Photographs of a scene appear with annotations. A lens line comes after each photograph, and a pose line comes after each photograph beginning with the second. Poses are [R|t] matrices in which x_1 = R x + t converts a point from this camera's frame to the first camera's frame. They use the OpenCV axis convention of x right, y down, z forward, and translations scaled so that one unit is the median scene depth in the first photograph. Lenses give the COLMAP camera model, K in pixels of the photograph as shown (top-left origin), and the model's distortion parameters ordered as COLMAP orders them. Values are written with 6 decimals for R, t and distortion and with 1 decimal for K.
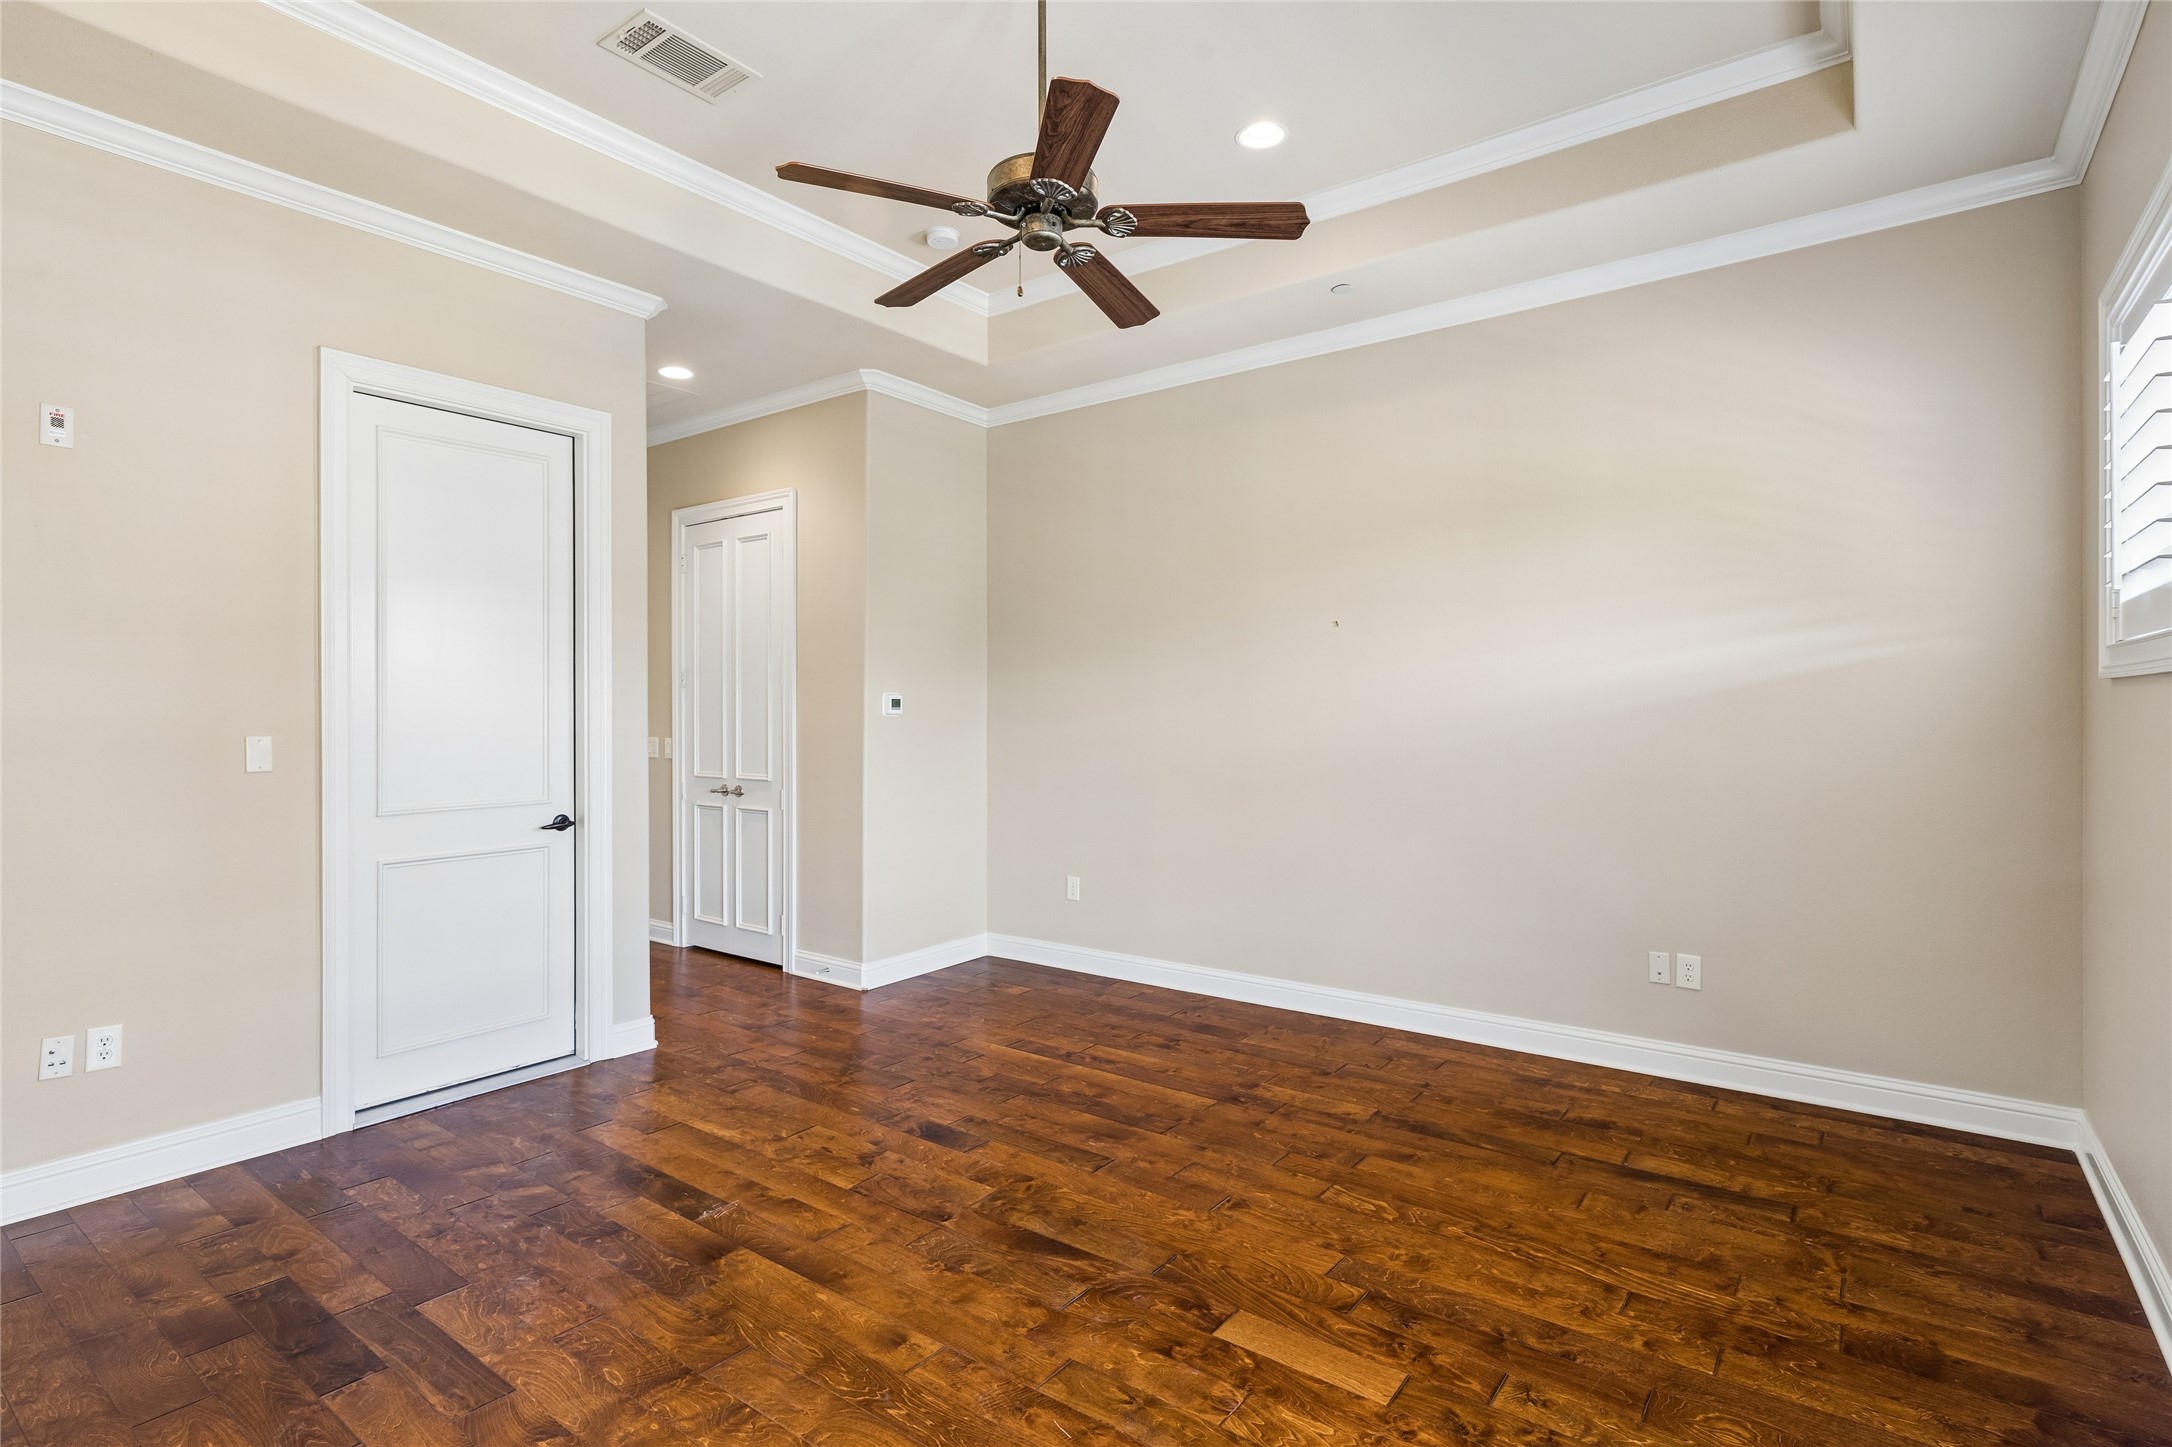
lens RADIAL K [[1069.1, 0, 1086.0], [0, 1069.1, 723.5], [0, 0, 1]] dist [0.001210, 0.000282]
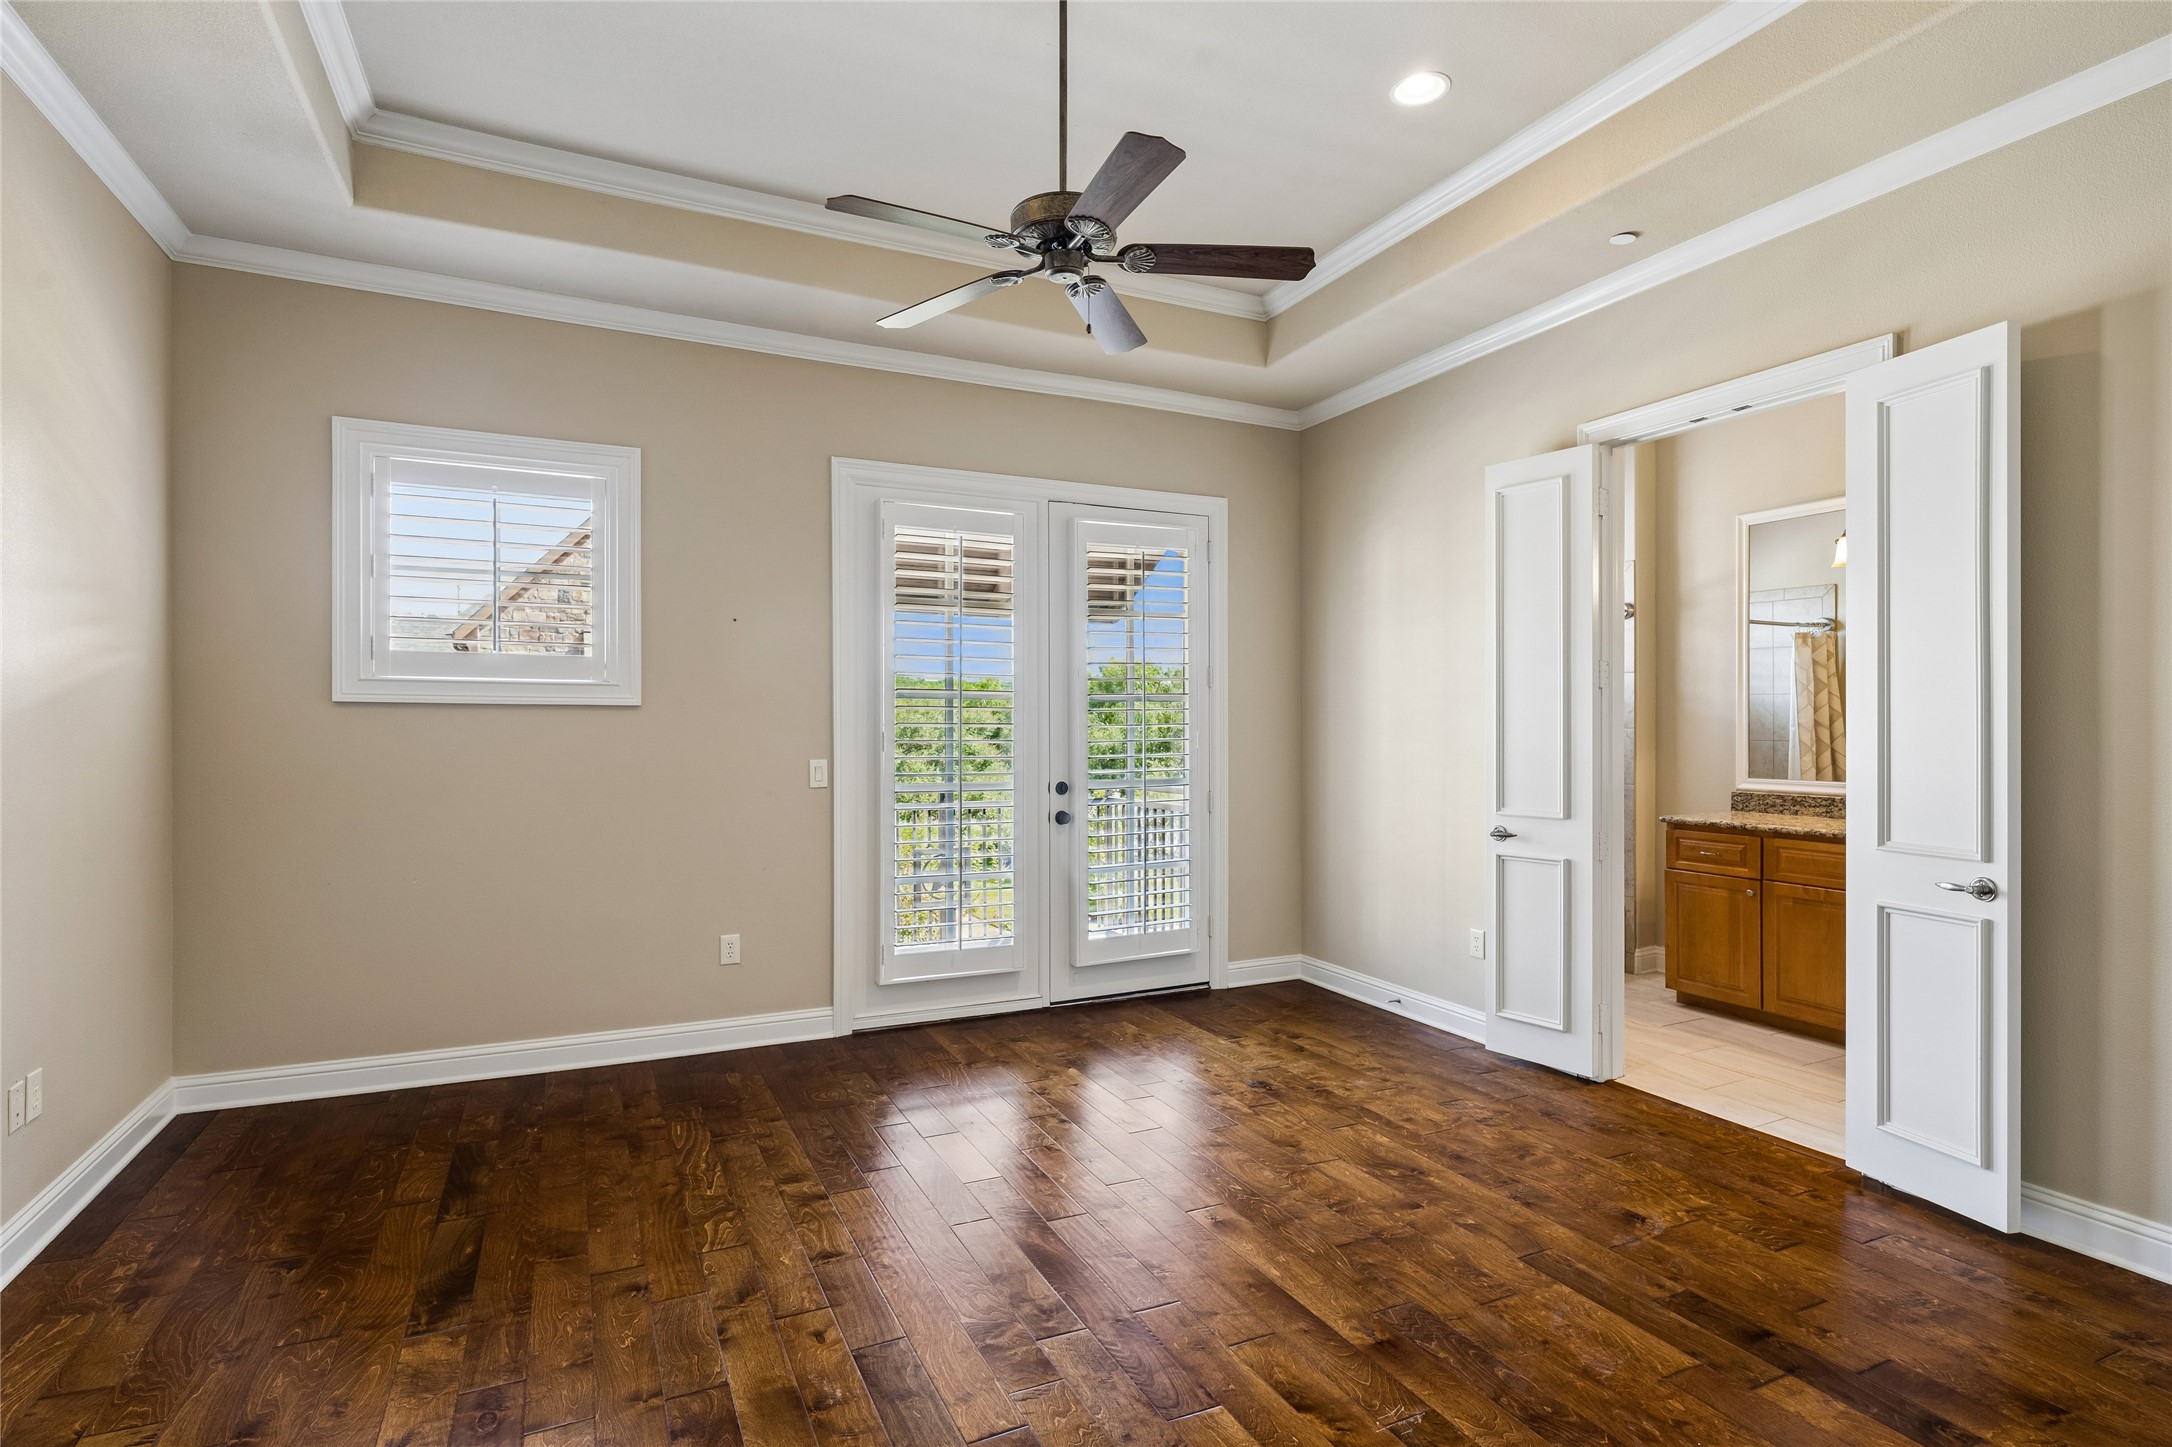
lens RADIAL K [[1069.1, 0, 1086.0], [0, 1069.1, 723.5], [0, 0, 1]] dist [0.001210, 0.000282]
pose [[-0.887148, -0.000023, 0.461485, -0.529037], [0.003745, 0.999967, 0.007249, -0.015922], [-0.461470, 0.008159, -0.887118, 1.876731]]
